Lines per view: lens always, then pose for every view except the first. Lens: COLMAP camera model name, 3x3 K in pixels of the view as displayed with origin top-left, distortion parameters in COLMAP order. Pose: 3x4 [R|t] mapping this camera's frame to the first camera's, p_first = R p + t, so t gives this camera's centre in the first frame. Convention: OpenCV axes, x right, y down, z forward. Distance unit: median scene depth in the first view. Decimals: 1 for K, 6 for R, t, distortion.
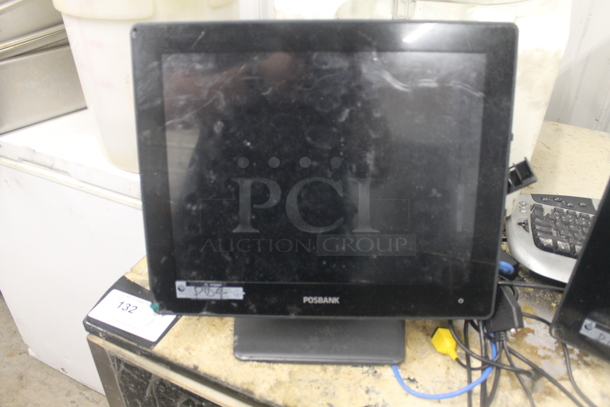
lens RADIAL K [[514.6, 0, 308.1], [0, 514.6, 191.7], [0, 0, 1]] dist [-0.162120, 0.127295]
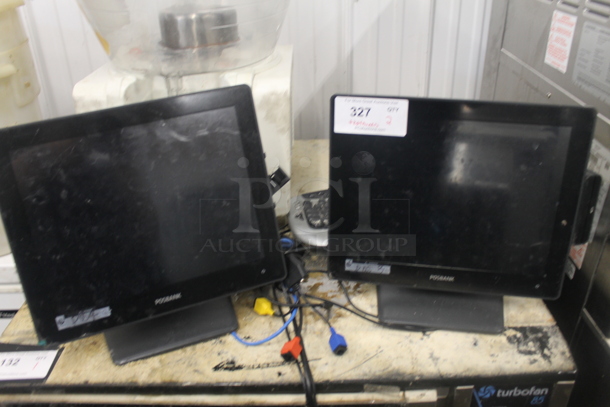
lens RADIAL K [[514.6, 0, 308.1], [0, 514.6, 191.7], [0, 0, 1]] dist [-0.162120, 0.127295]
pose [[0.900390, -0.232031, 0.368049, -0.068877], [0.266098, 0.962946, -0.043904, 0.093136], [-0.344224, 0.137468, 0.928769, -0.438123]]
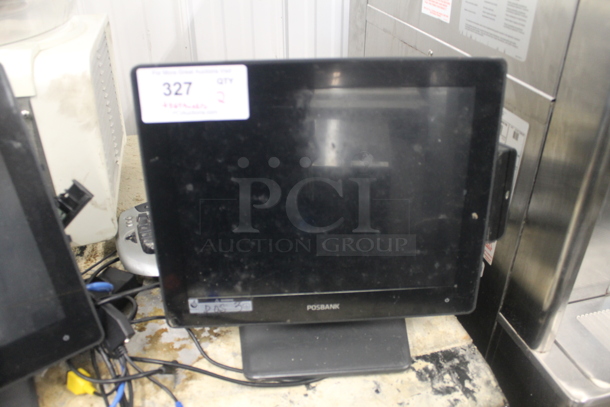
lens RADIAL K [[514.6, 0, 308.1], [0, 514.6, 191.7], [0, 0, 1]] dist [-0.162120, 0.127295]
pose [[0.760699, -0.337321, 0.554573, 0.220227], [0.368348, 0.927809, 0.059086, 0.068251], [-0.534469, 0.159329, 0.830035, -0.095258]]
